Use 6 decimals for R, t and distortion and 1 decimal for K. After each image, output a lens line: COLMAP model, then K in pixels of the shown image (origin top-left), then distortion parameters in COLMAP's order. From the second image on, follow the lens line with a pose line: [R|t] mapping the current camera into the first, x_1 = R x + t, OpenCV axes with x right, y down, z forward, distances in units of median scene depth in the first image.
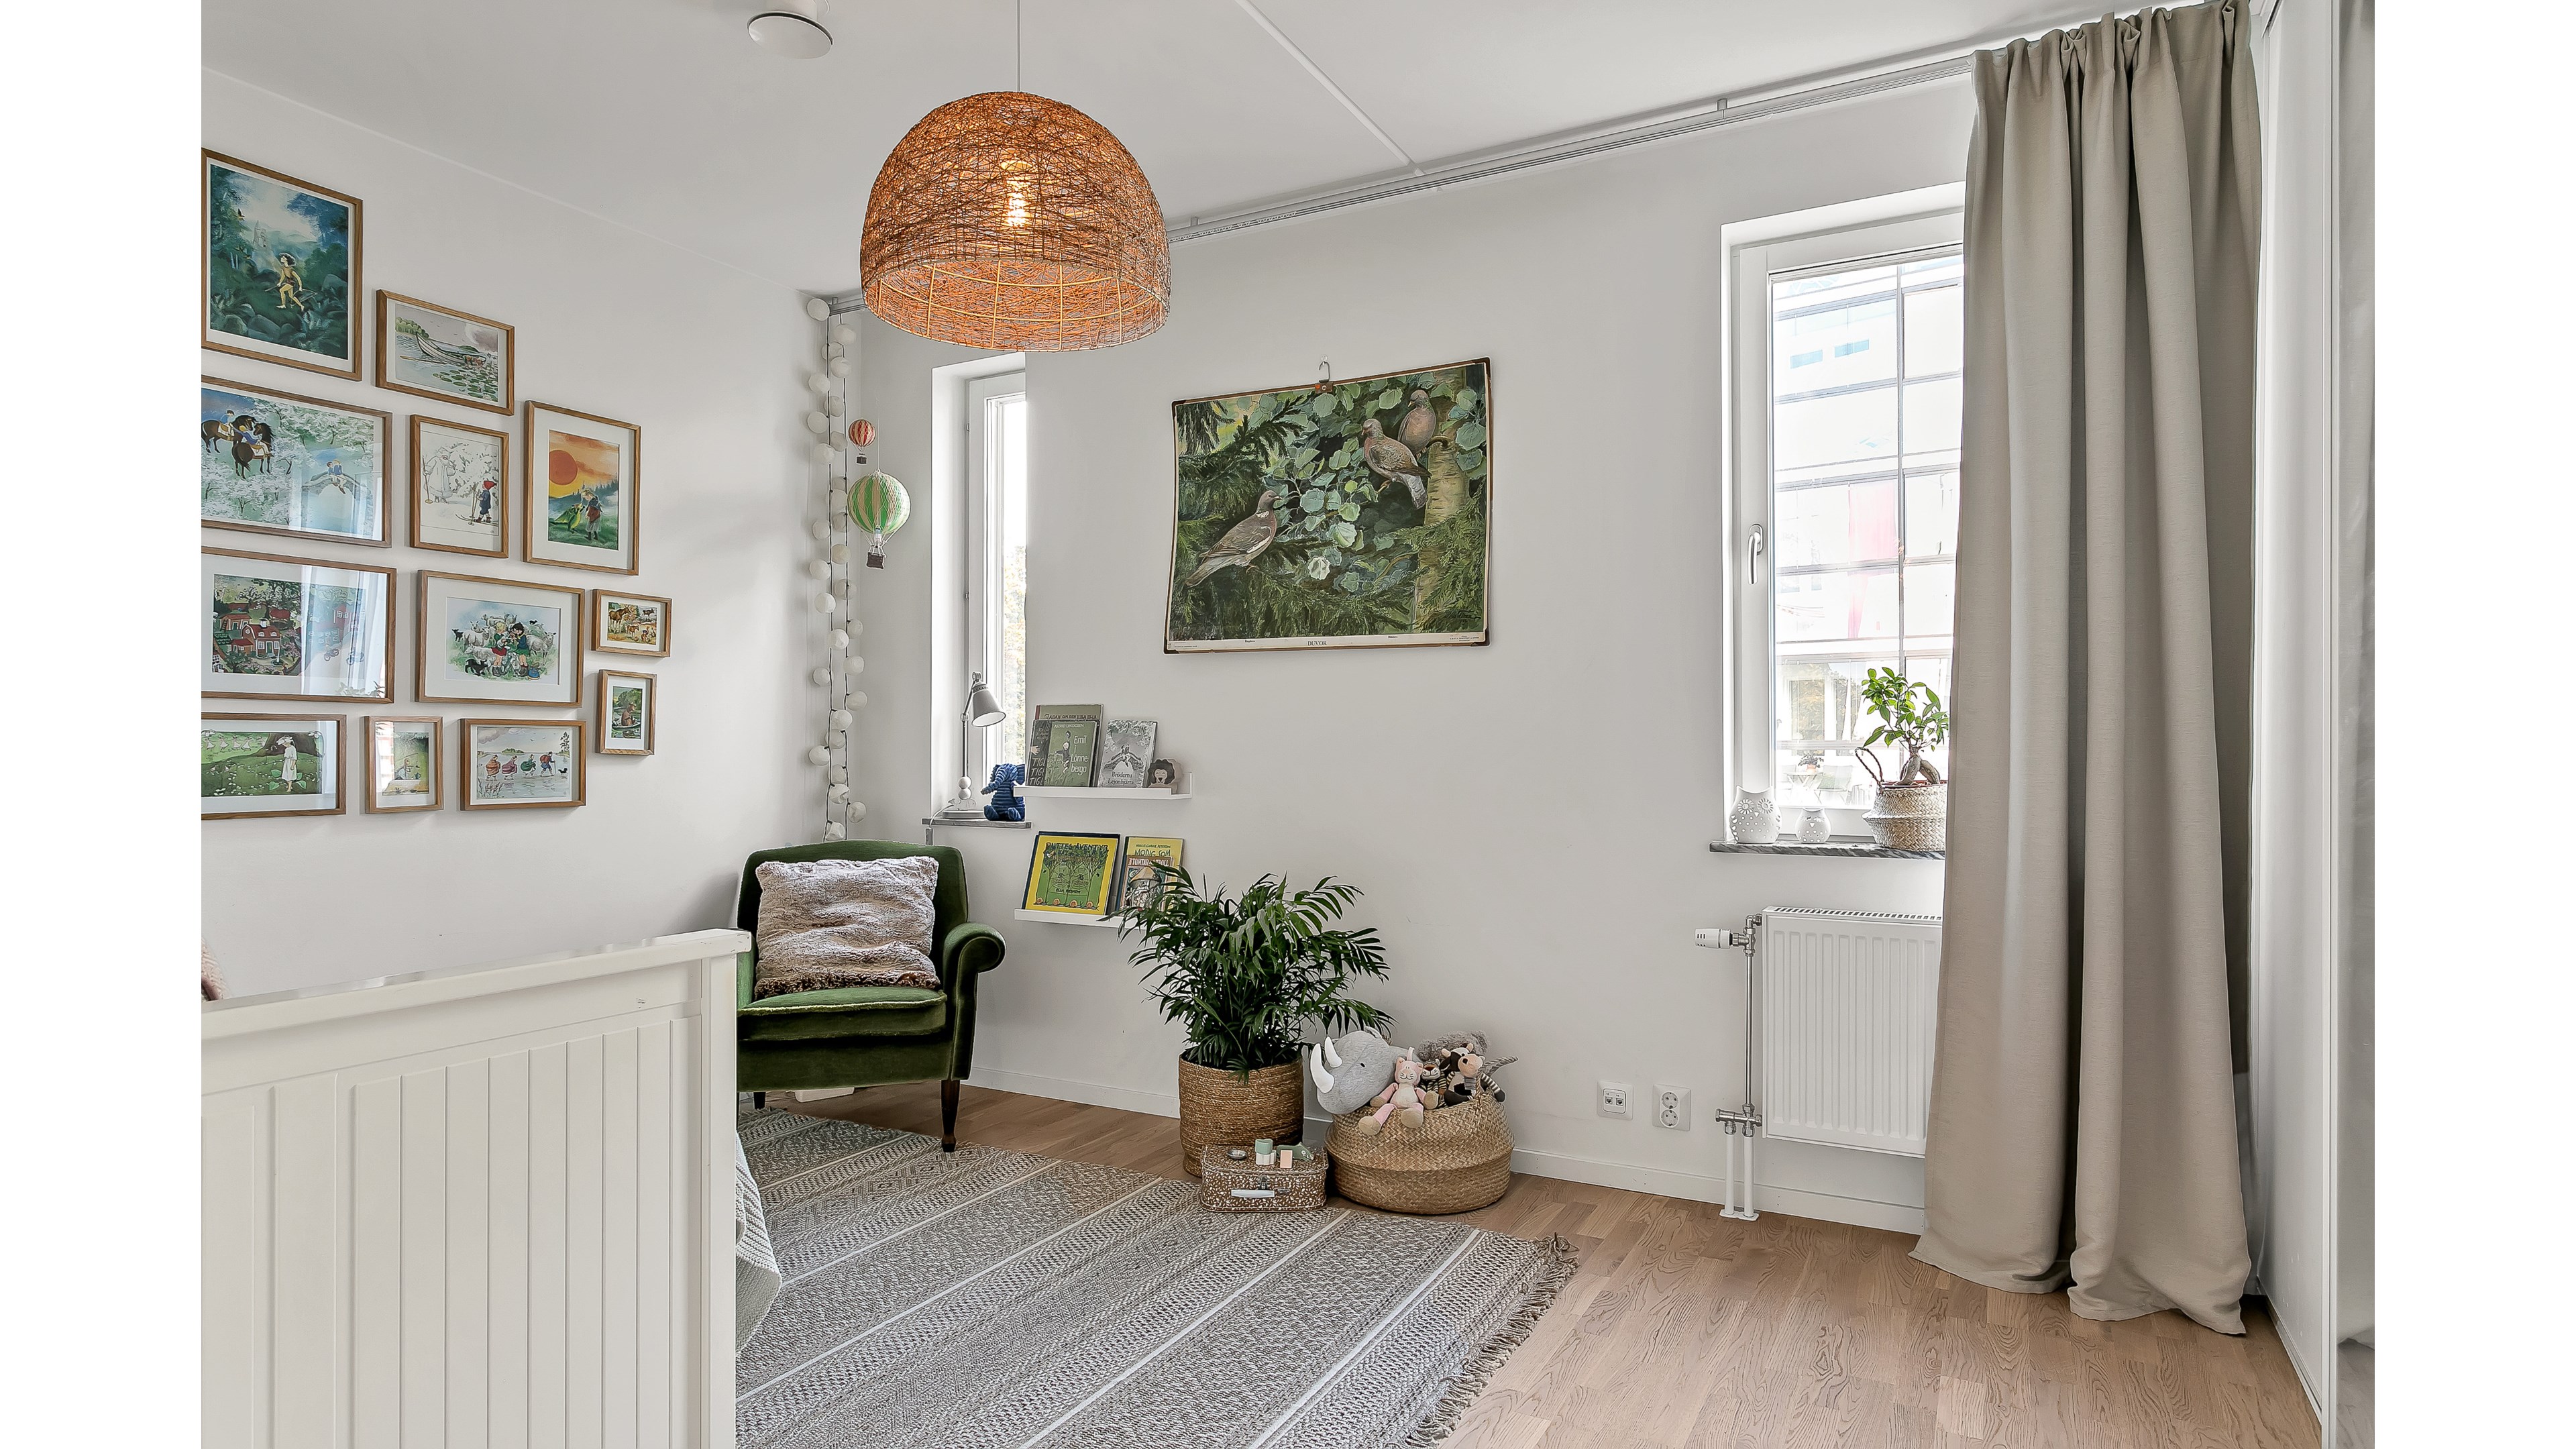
lens RADIAL K [[1283.3, 0, 1290.9], [0, 1283.3, 742.4], [0, 0, 1]] dist [-0.005059, 0.003204]
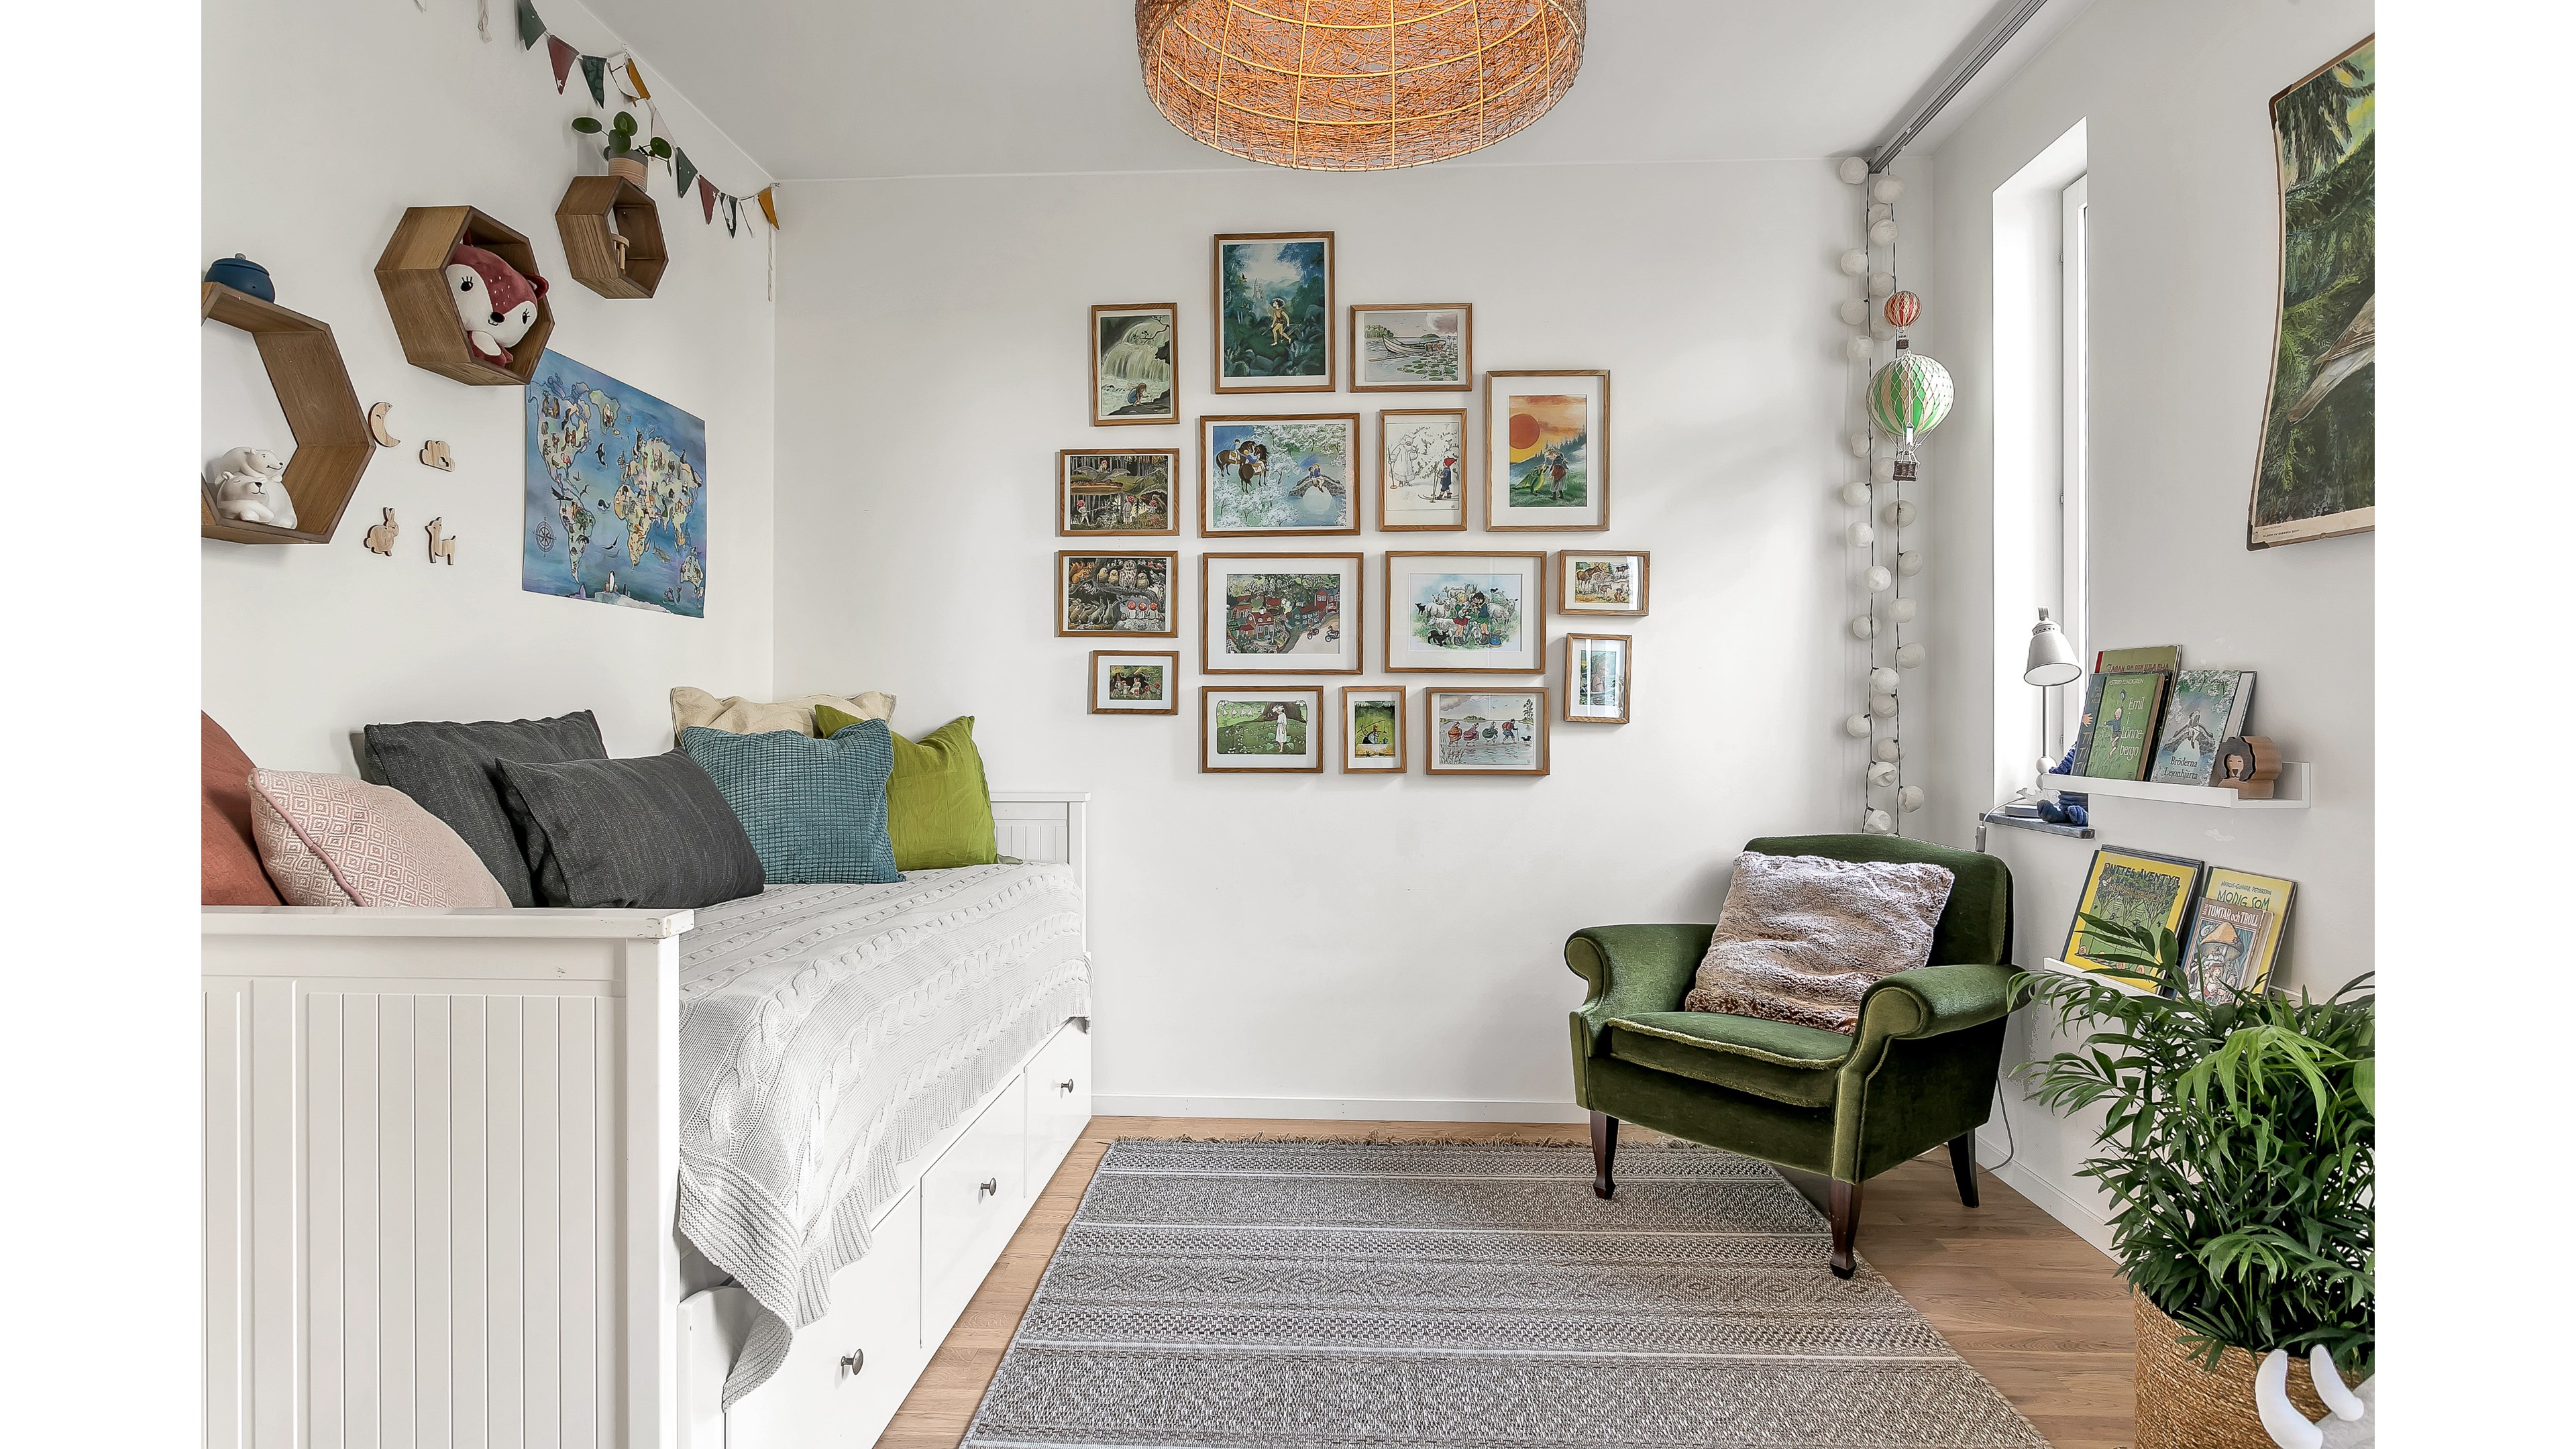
lens RADIAL K [[1283.3, 0, 1294.3], [0, 1283.3, 709.6], [0, 0, 1]] dist [-0.005059, 0.003204]
pose [[0.446621, -0.002625, -0.894719, 0.234700], [0.001796, 0.999996, -0.002037, 0.001666], [0.894721, -0.000697, 0.446624, 0.397929]]
